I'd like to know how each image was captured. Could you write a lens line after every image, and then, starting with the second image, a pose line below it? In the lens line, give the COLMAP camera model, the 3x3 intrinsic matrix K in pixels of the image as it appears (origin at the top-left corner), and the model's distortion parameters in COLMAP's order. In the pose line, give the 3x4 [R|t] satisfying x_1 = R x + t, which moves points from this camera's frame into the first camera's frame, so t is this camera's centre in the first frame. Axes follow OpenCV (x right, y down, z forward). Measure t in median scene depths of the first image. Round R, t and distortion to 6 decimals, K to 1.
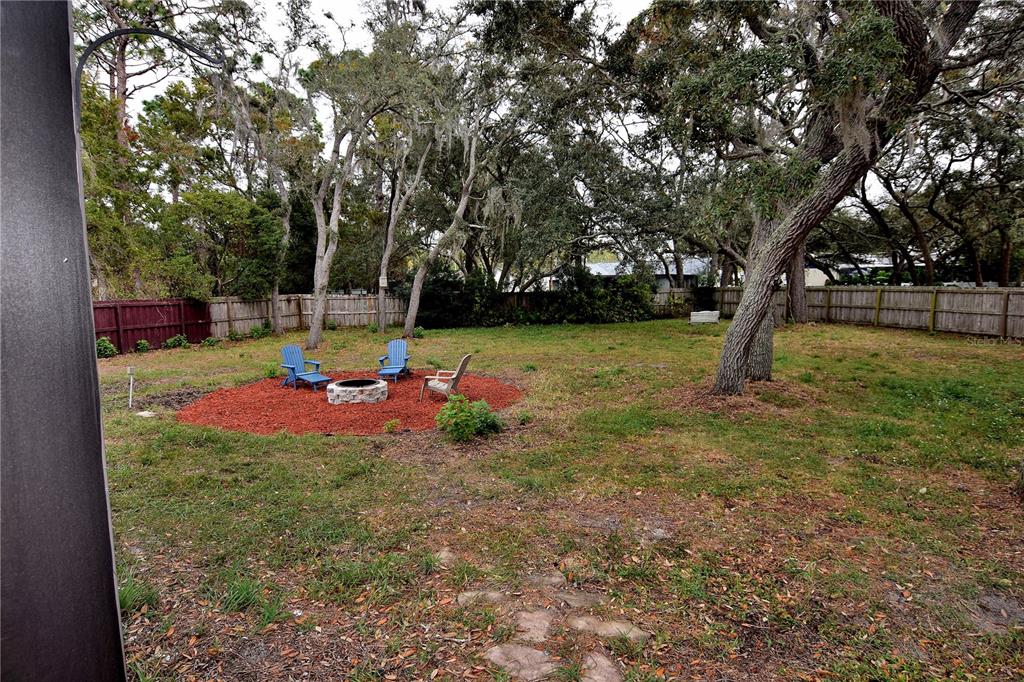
lens RADIAL K [[552.2, 0, 513.9], [0, 552.2, 340.6], [0, 0, 1]] dist [-0.003345, -0.000202]
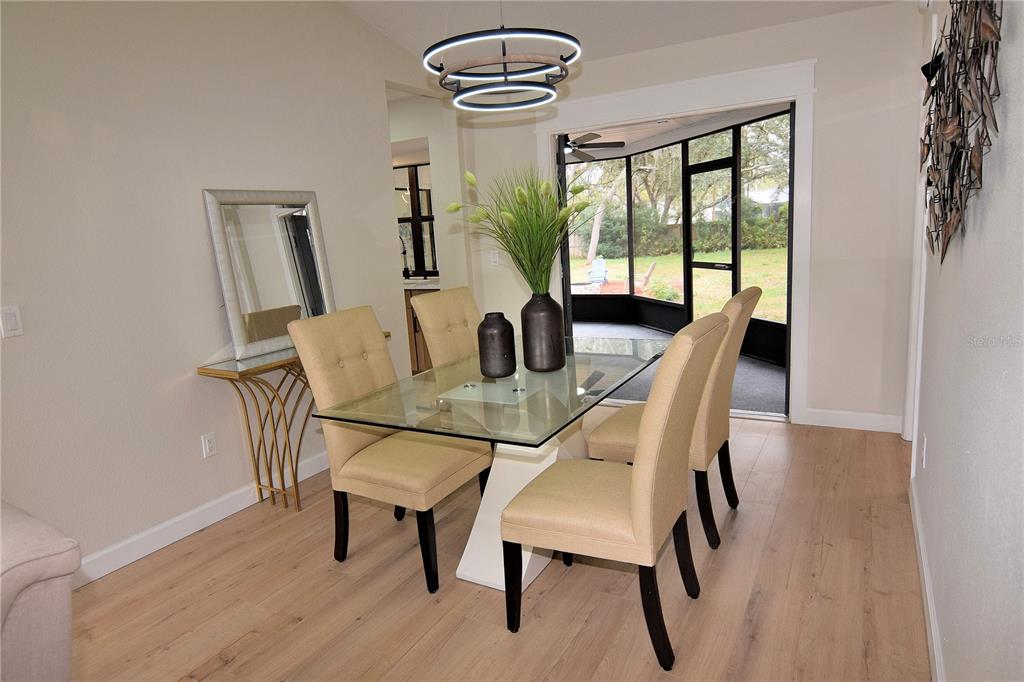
lens RADIAL K [[597.2, 0, 515.6], [0, 597.2, 341.4], [0, 0, 1]] dist [-0.005210, -0.000352]
pose [[0.967570, -0.005204, -0.252549, -0.014739], [0.028794, 0.995543, 0.089802, 0.032907], [0.250956, -0.094162, 0.963408, -0.277741]]
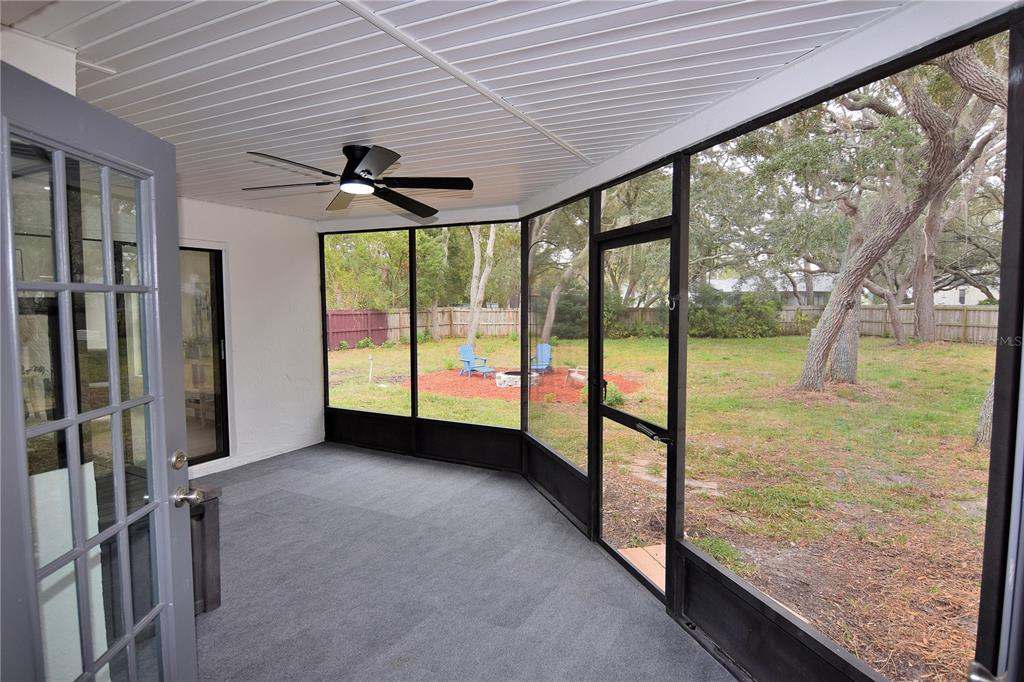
lens RADIAL K [[563.8, 0, 514.6], [0, 563.8, 339.2], [0, 0, 1]] dist [-0.013832, -0.007213]
pose [[0.976265, 0.023494, -0.215303, 0.001887], [-0.029985, 0.999187, -0.026932, 0.012675], [0.214495, 0.032749, 0.976176, -0.143375]]
